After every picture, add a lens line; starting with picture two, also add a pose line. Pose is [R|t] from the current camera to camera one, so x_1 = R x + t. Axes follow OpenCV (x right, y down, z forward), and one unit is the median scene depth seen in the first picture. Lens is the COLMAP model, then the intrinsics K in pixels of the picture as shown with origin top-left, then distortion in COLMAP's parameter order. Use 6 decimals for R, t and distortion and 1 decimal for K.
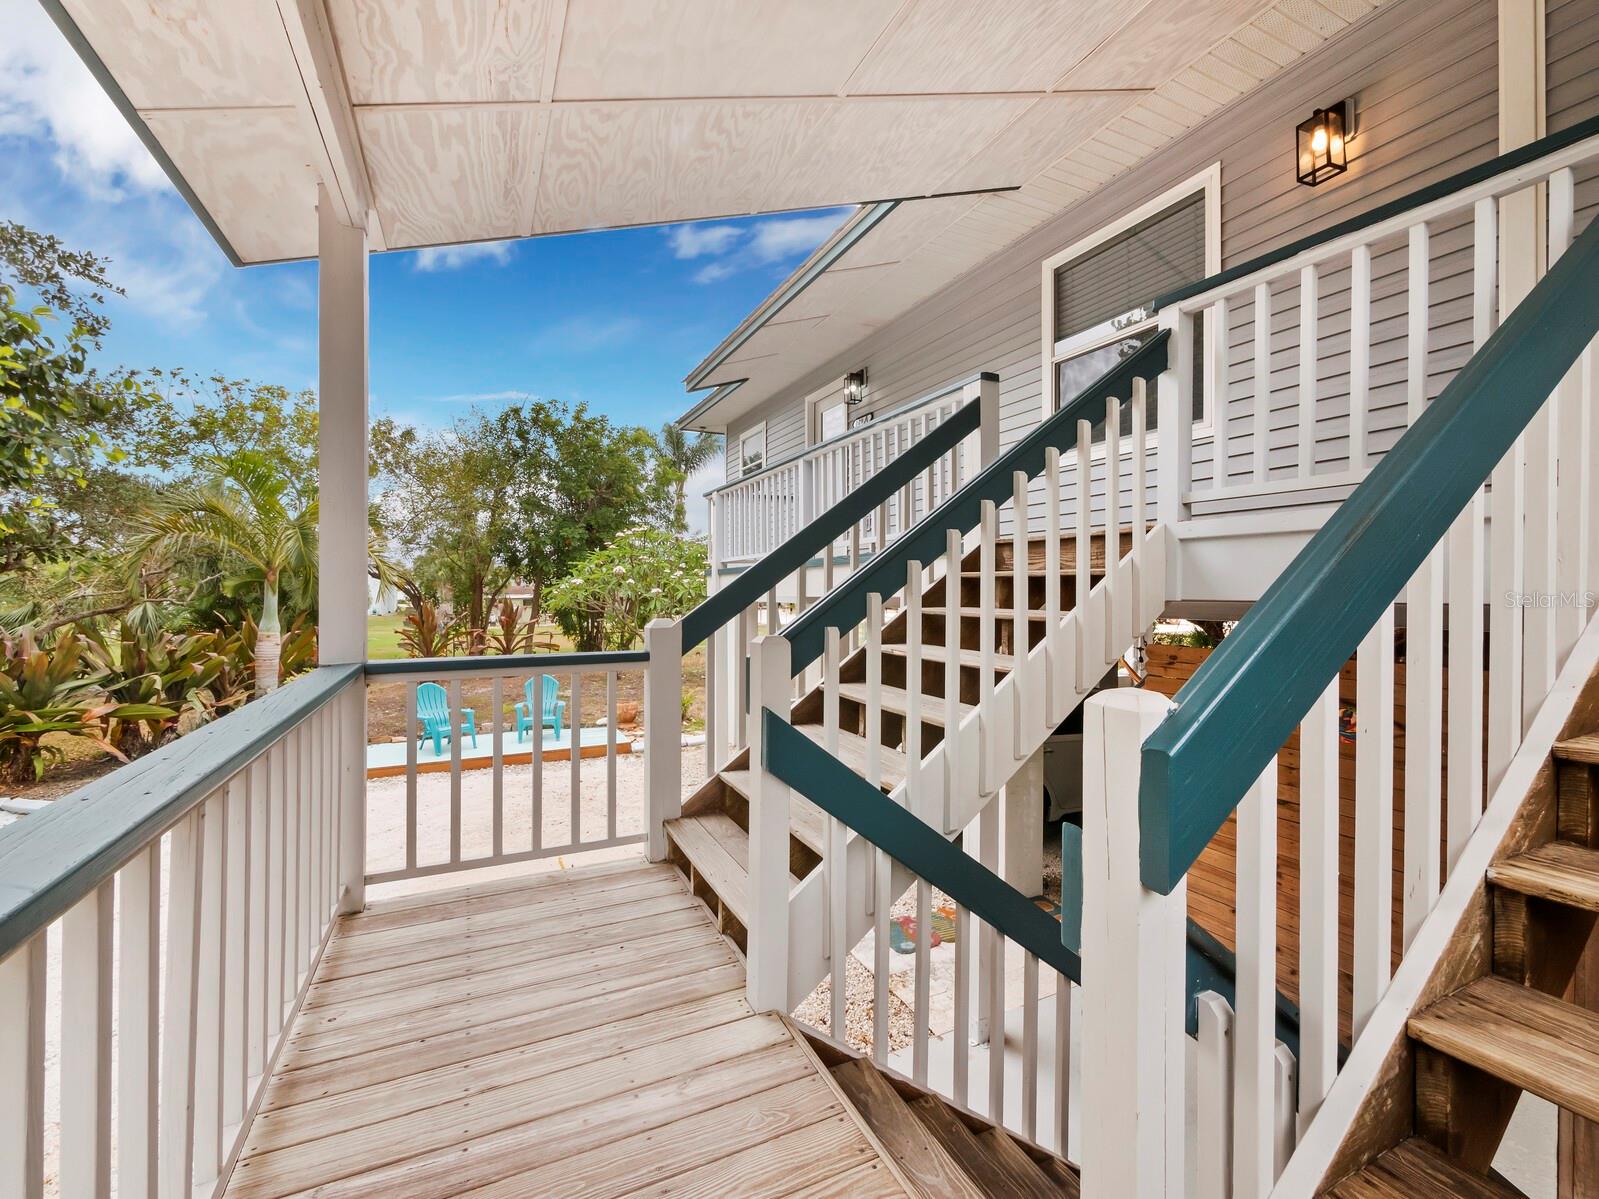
lens RADIAL K [[687.2, 0, 800.4], [0, 687.2, 597.6], [0, 0, 1]] dist [-0.007666, 0.000593]
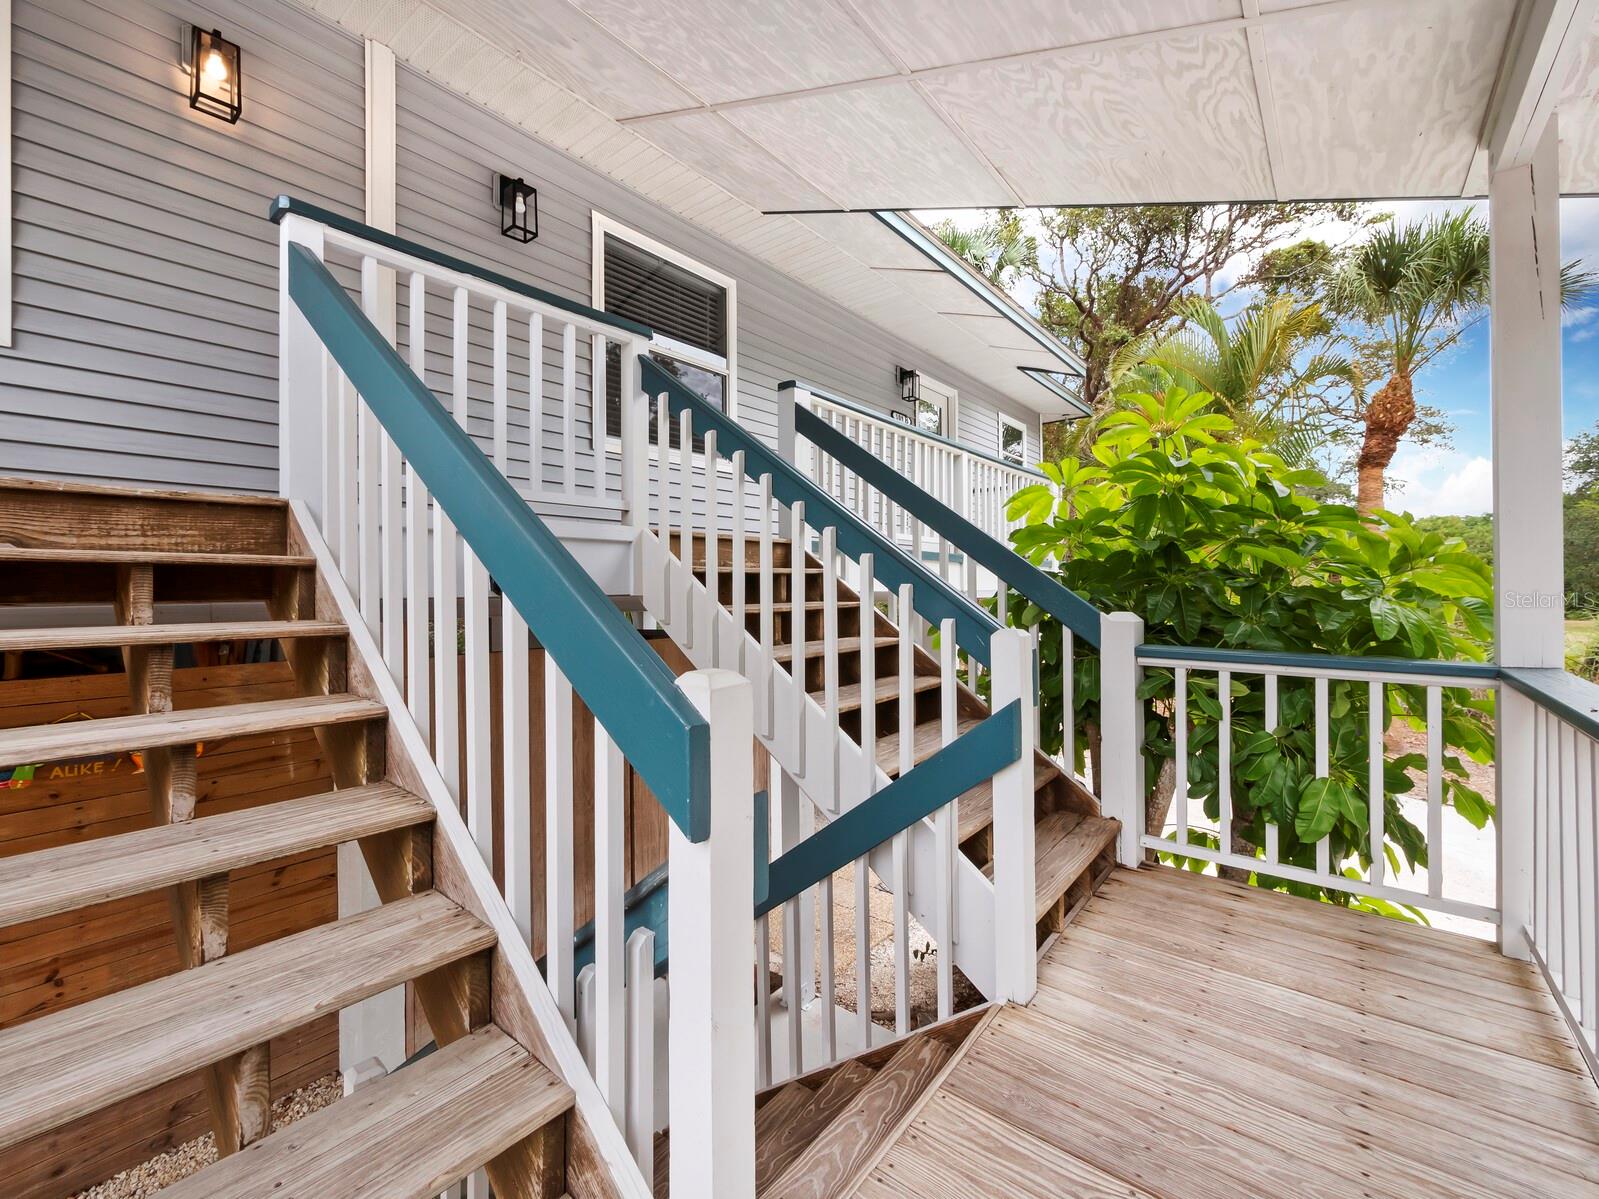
lens RADIAL K [[687.2, 0, 800.8], [0, 687.2, 587.0], [0, 0, 1]] dist [-0.007666, 0.000593]
pose [[-0.433985, -0.000400, 0.900920, -0.662134], [0.004473, 0.999987, 0.002598, -0.011629], [-0.900909, 0.005157, -0.433978, 1.374646]]
